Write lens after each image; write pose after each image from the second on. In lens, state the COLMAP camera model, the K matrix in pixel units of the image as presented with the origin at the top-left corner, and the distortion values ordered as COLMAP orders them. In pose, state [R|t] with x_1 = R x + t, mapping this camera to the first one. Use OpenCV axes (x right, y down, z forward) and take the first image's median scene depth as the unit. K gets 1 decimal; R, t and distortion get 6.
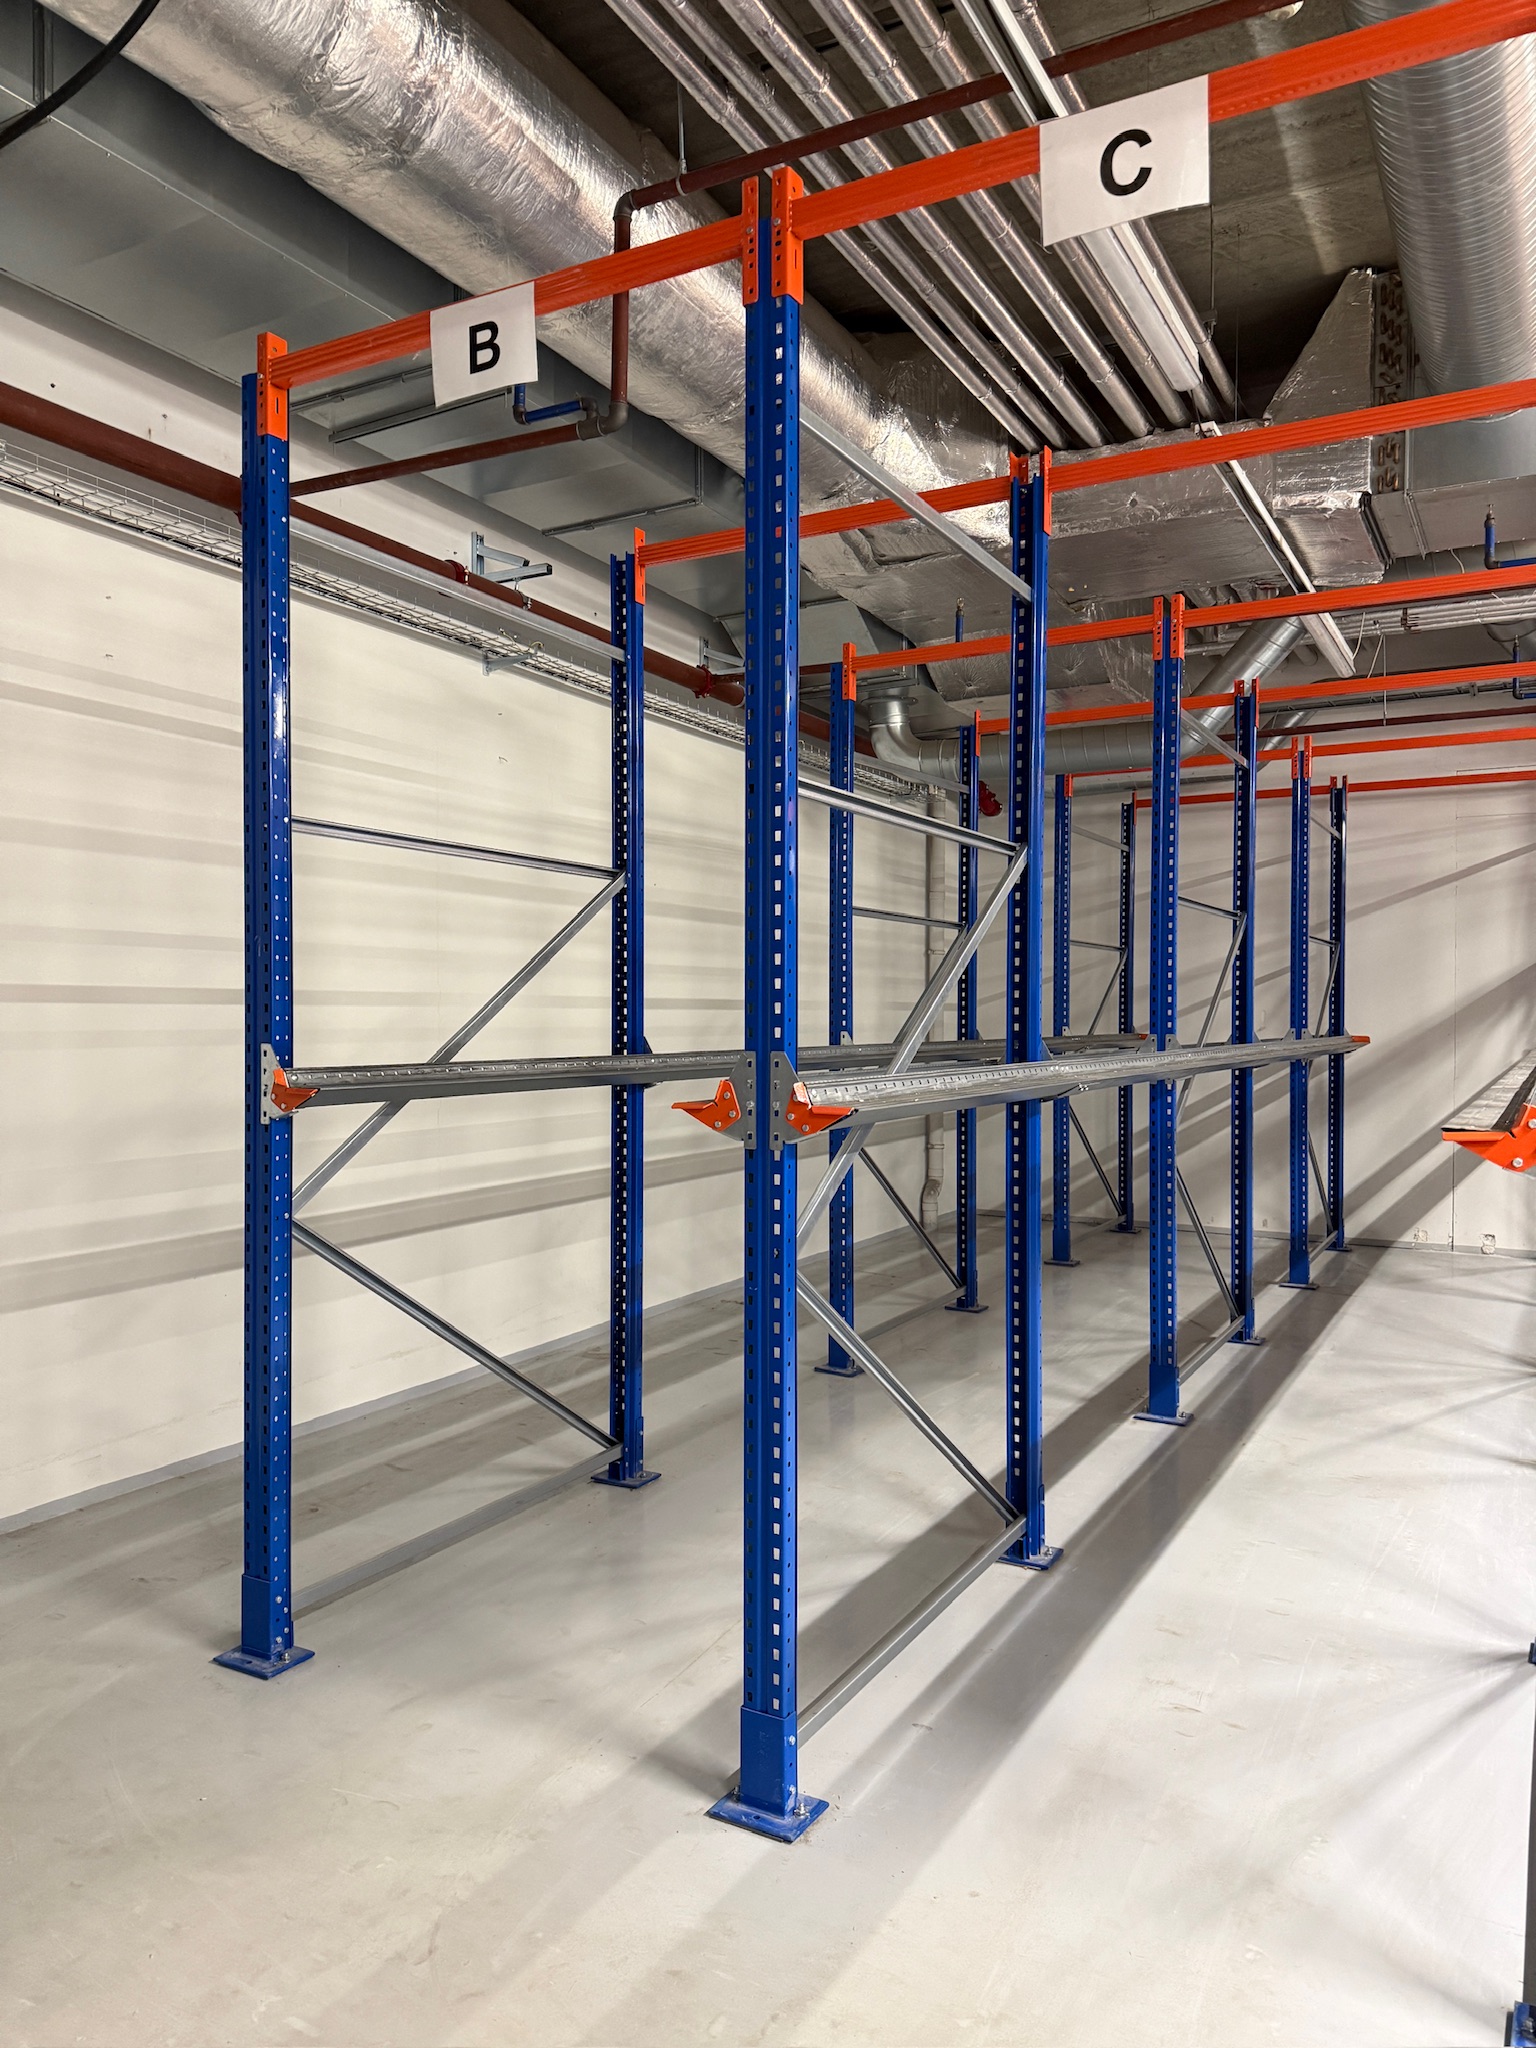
lens RADIAL K [[1444.5, 0, 766.8], [0, 1444.5, 1024.0], [0, 0, 1]] dist [0.000292, -0.004410]
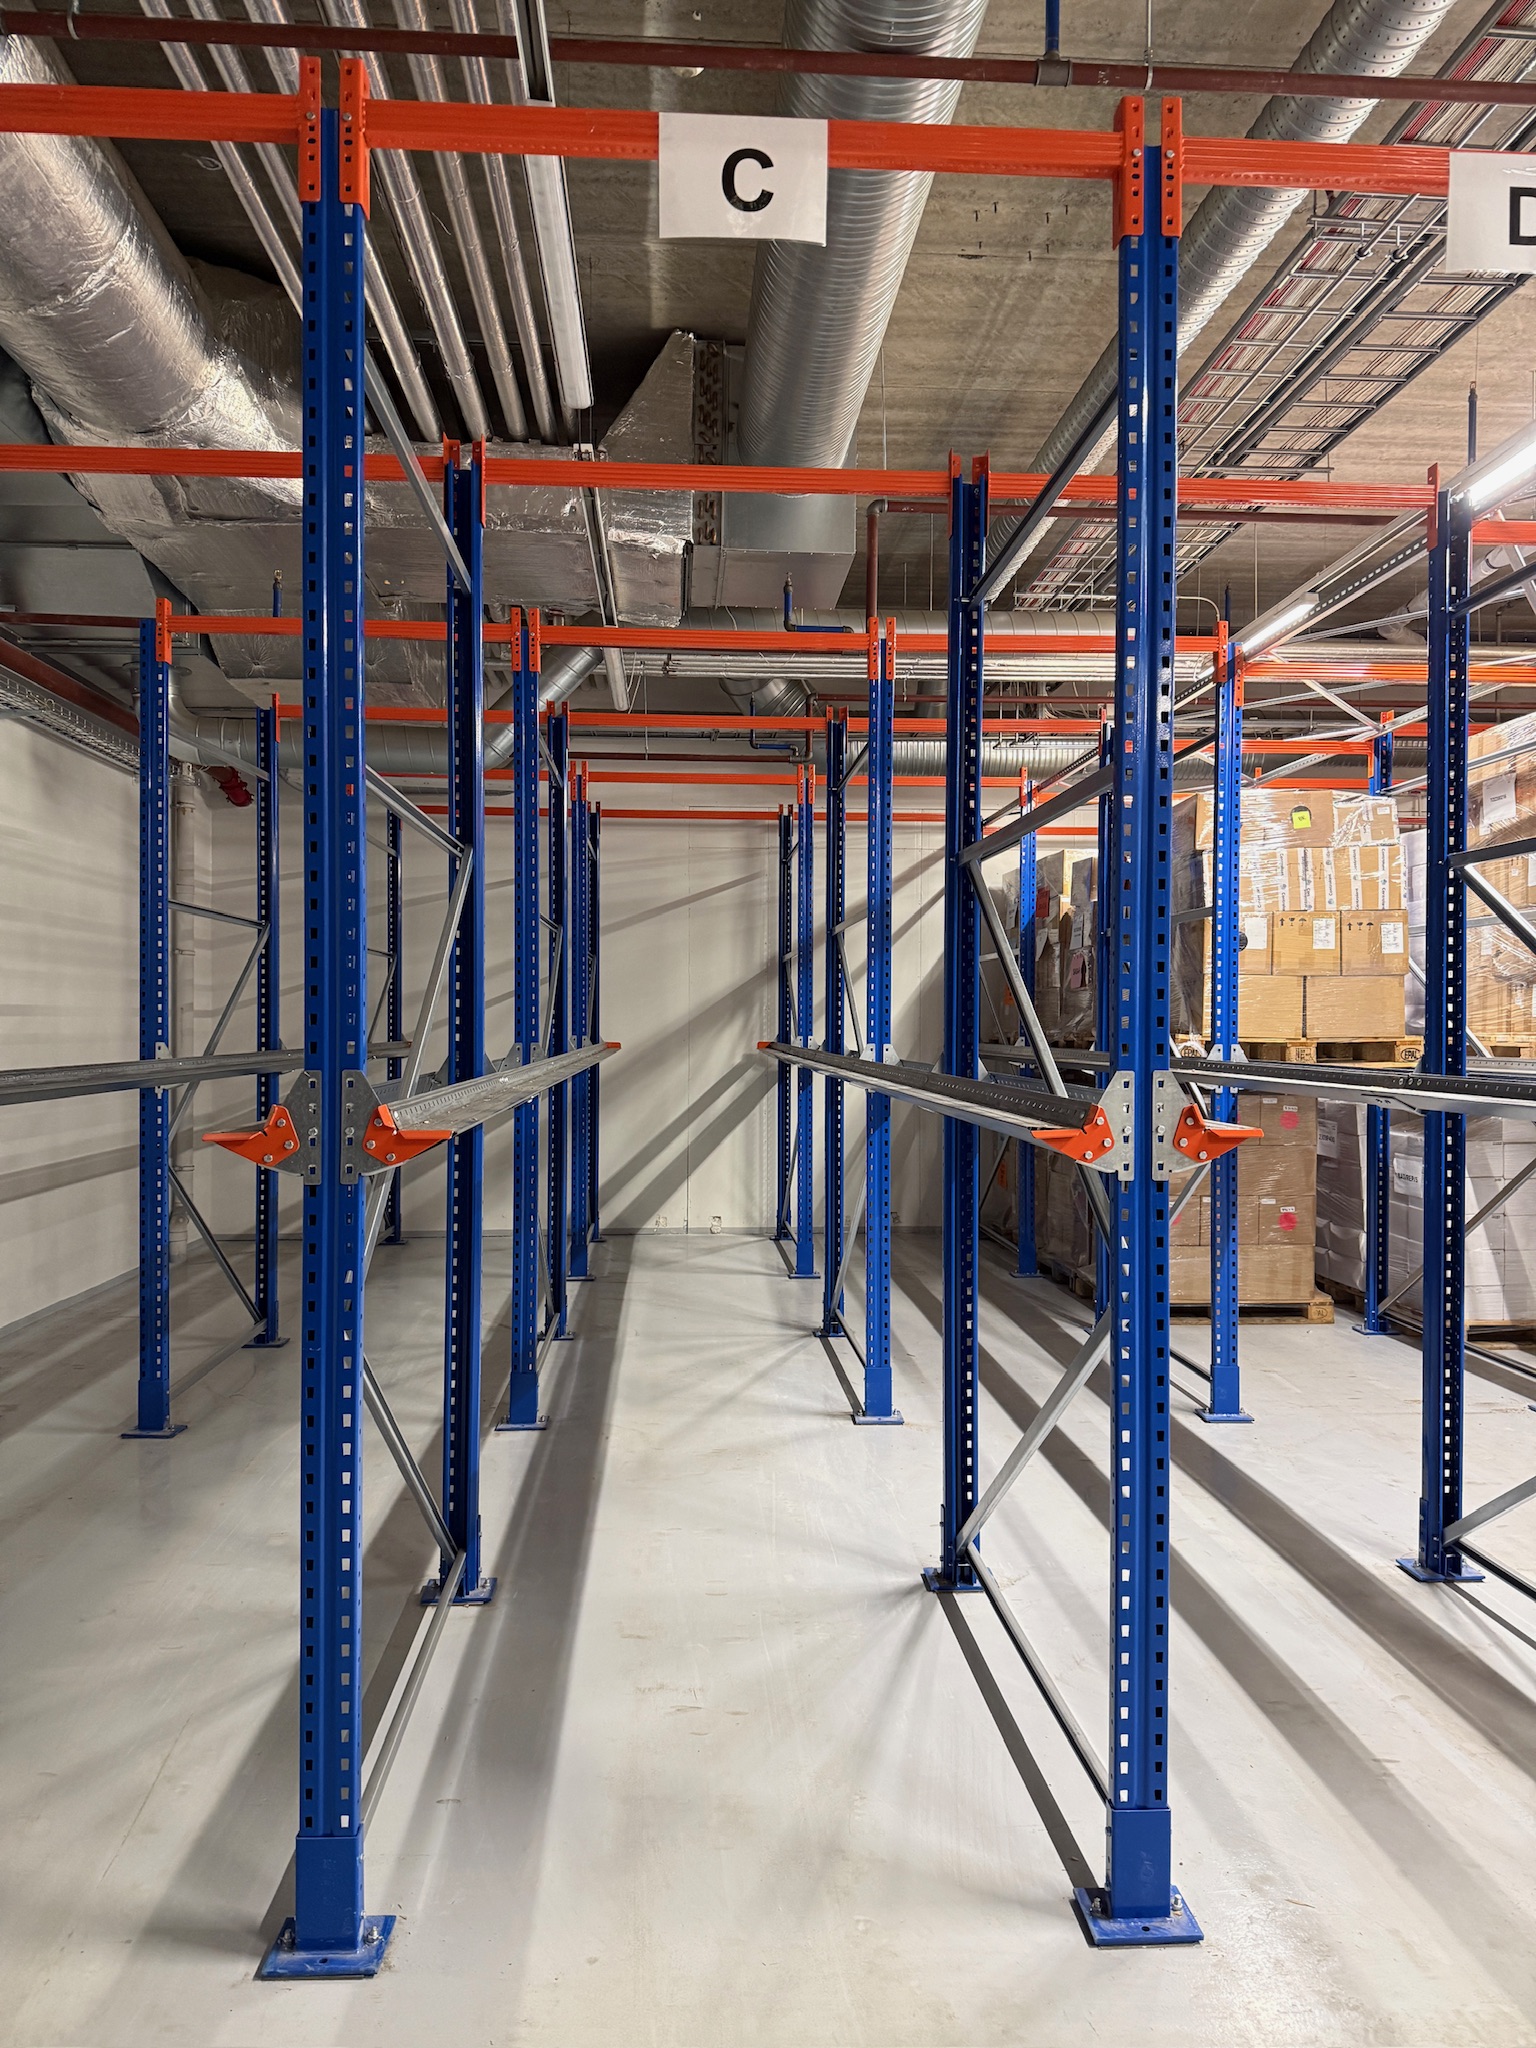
lens RADIAL K [[1431.5, 0, 773.3], [0, 1431.5, 1025.5], [0, 0, 1]] dist [0.045027, -0.064687]
pose [[0.840331, -0.000618, 0.542074, -0.141654], [0.002062, 0.999996, -0.002057, -0.003314], [-0.542070, 0.002846, 0.840328, 0.075523]]
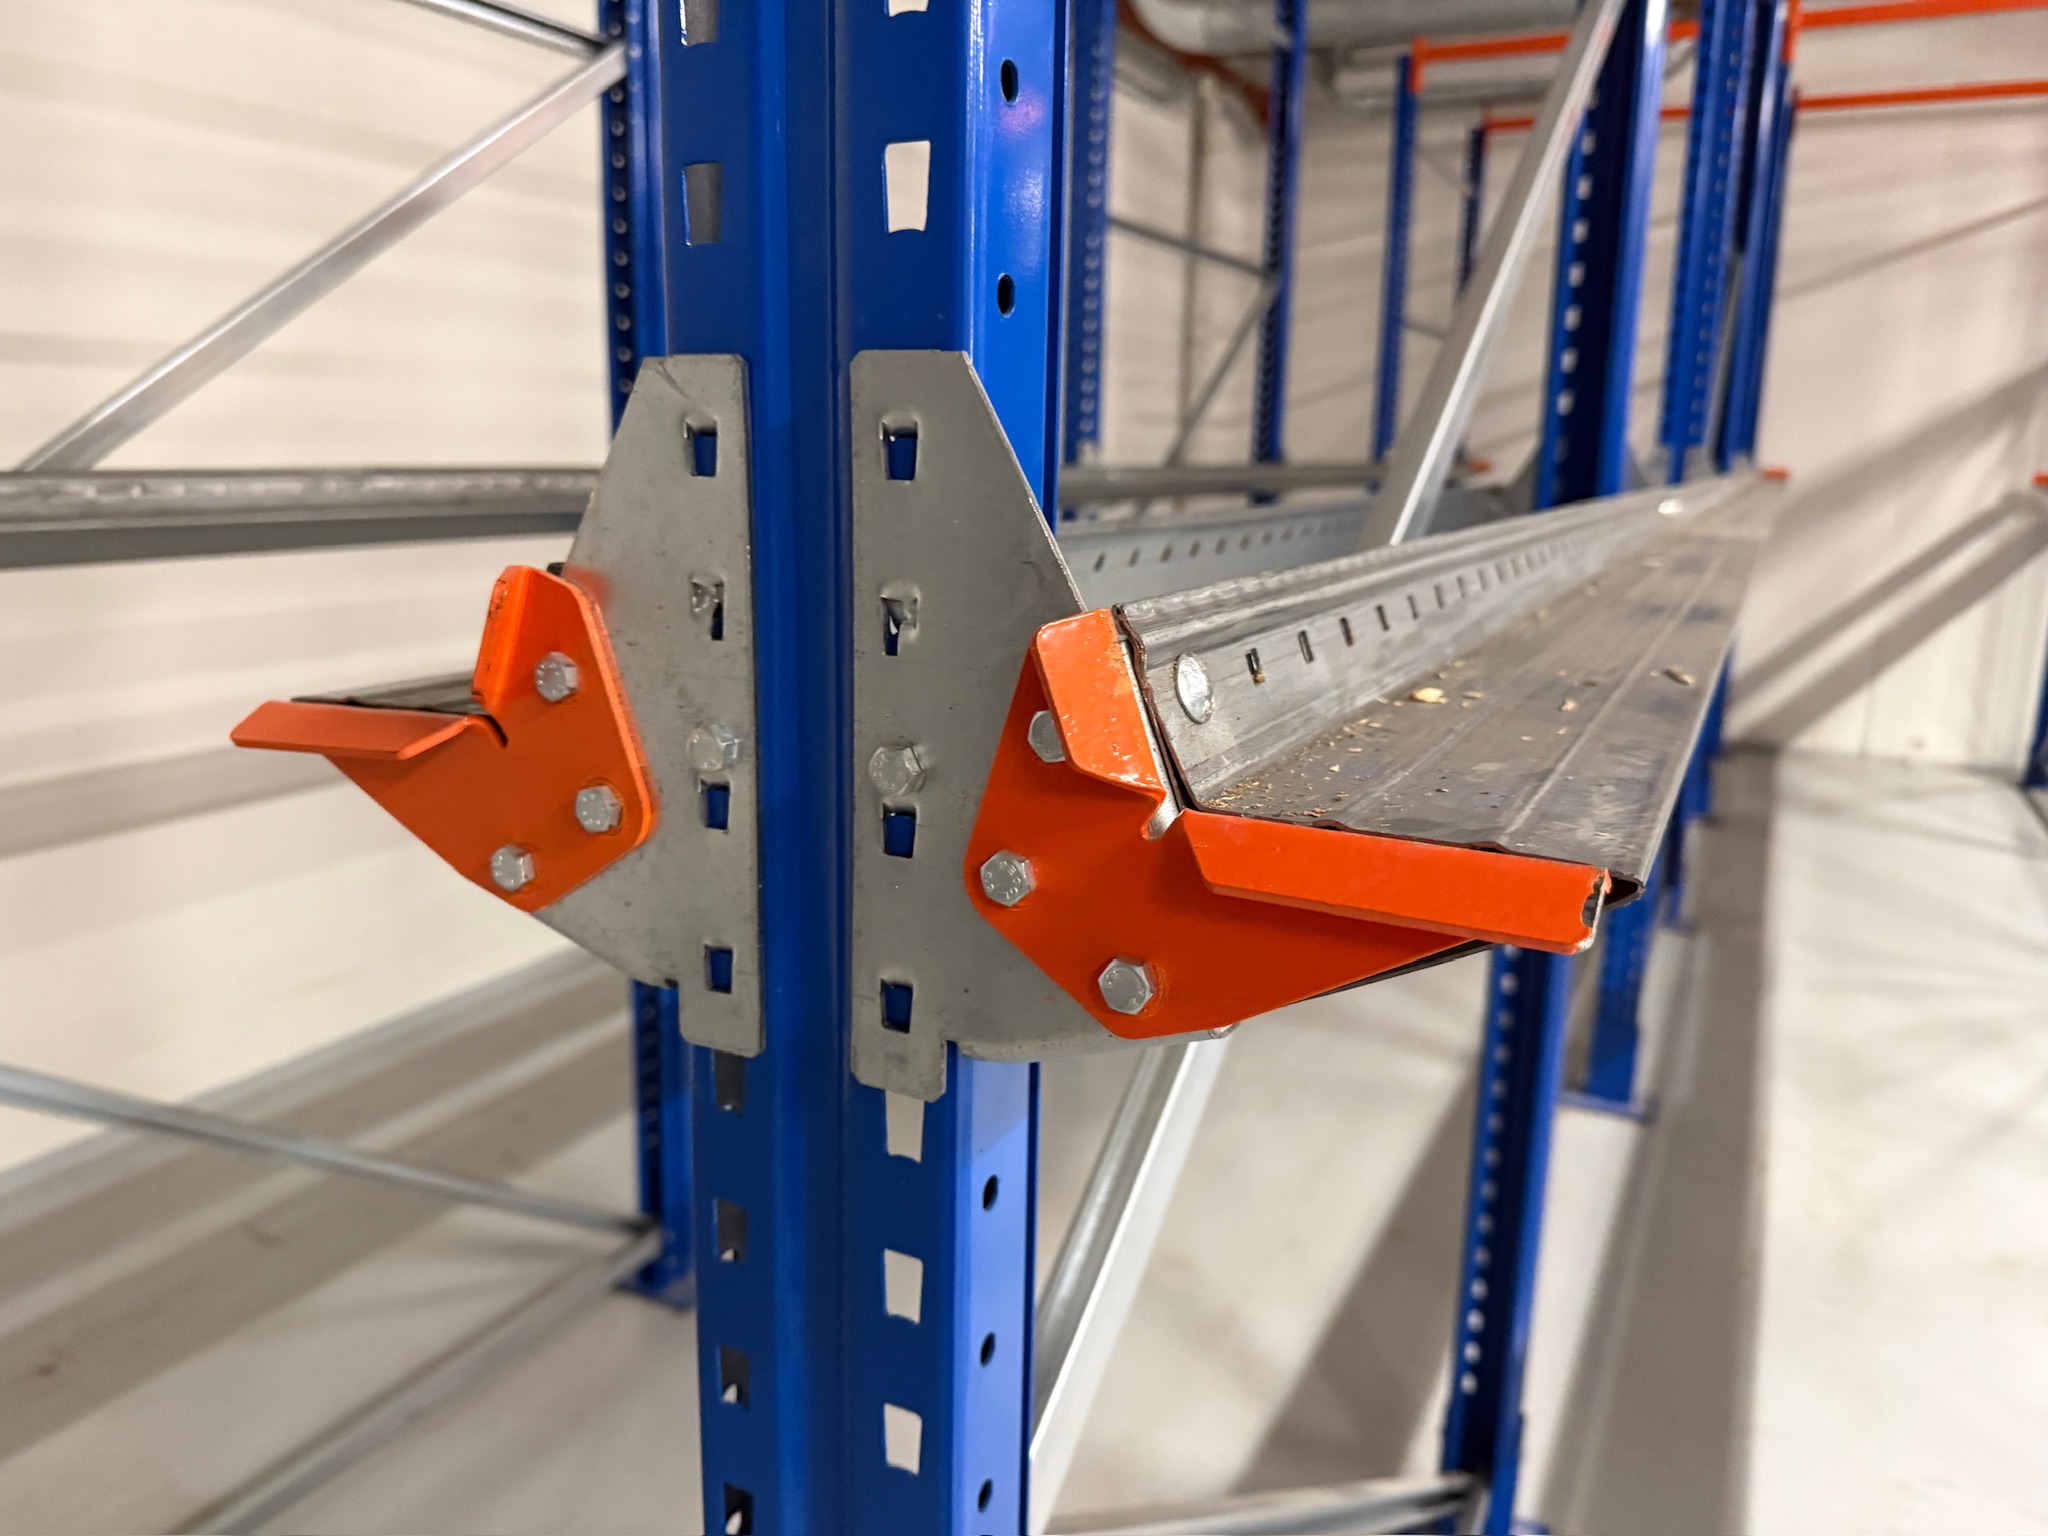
lens RADIAL K [[1513.0, 0, 1029.0], [0, 1513.0, 784.0], [0, 0, 1]] dist [0.000407, 0.001607]
pose [[0.999111, 0.007053, 0.041570, 0.007305], [-0.015711, 0.977185, 0.211809, 0.016034], [-0.039128, -0.212274, 0.976427, 0.489504]]
